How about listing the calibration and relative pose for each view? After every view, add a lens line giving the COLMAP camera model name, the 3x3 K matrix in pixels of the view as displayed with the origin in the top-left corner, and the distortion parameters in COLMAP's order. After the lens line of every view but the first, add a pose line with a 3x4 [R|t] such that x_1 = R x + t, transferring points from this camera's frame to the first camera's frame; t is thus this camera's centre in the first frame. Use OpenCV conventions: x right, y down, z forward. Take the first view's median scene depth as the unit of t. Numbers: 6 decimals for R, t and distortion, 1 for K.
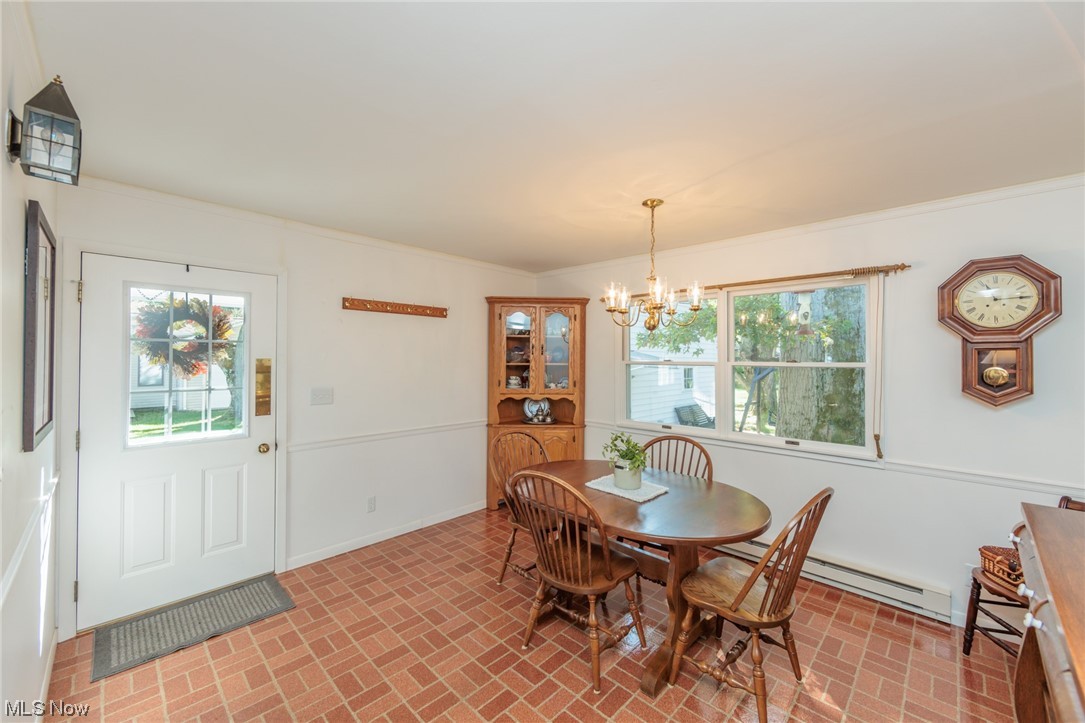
lens RADIAL K [[423.7, 0, 544.7], [0, 423.7, 361.8], [0, 0, 1]] dist [0.001953, 0.000134]
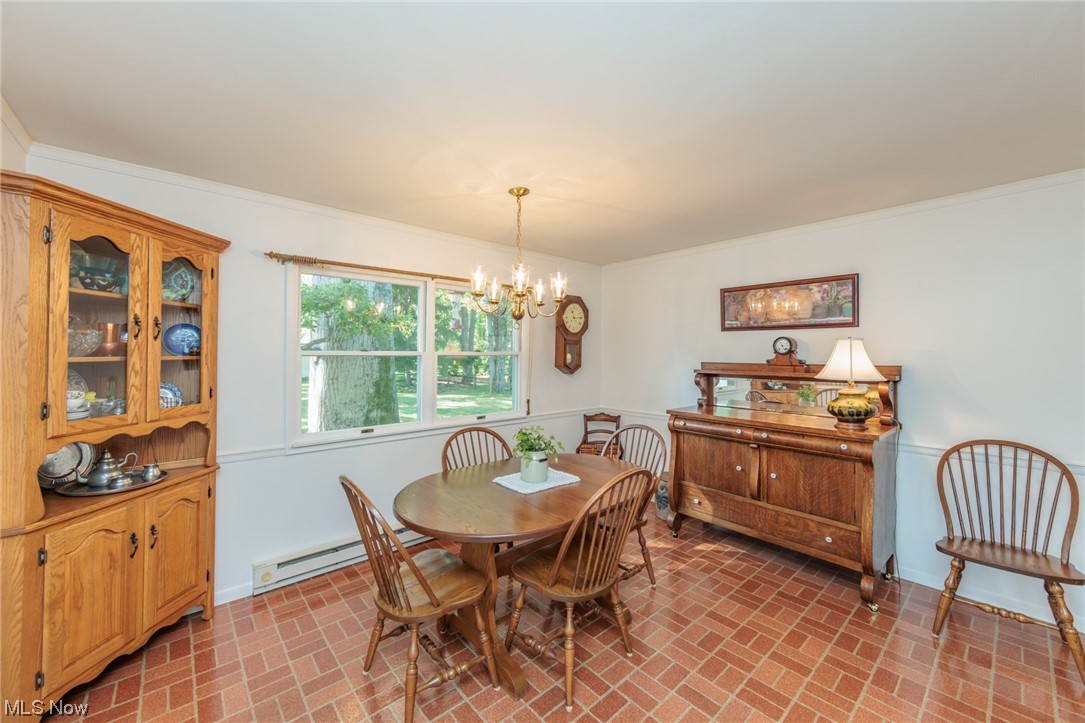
lens RADIAL K [[423.7, 0, 588.3], [0, 423.7, 348.9], [0, 0, 1]] dist [0.001953, 0.000134]
pose [[0.012956, 0.001318, 0.999915, -0.764023], [0.002044, 0.999997, -0.001344, -0.004033], [-0.999914, 0.002062, 0.012953, 0.834167]]
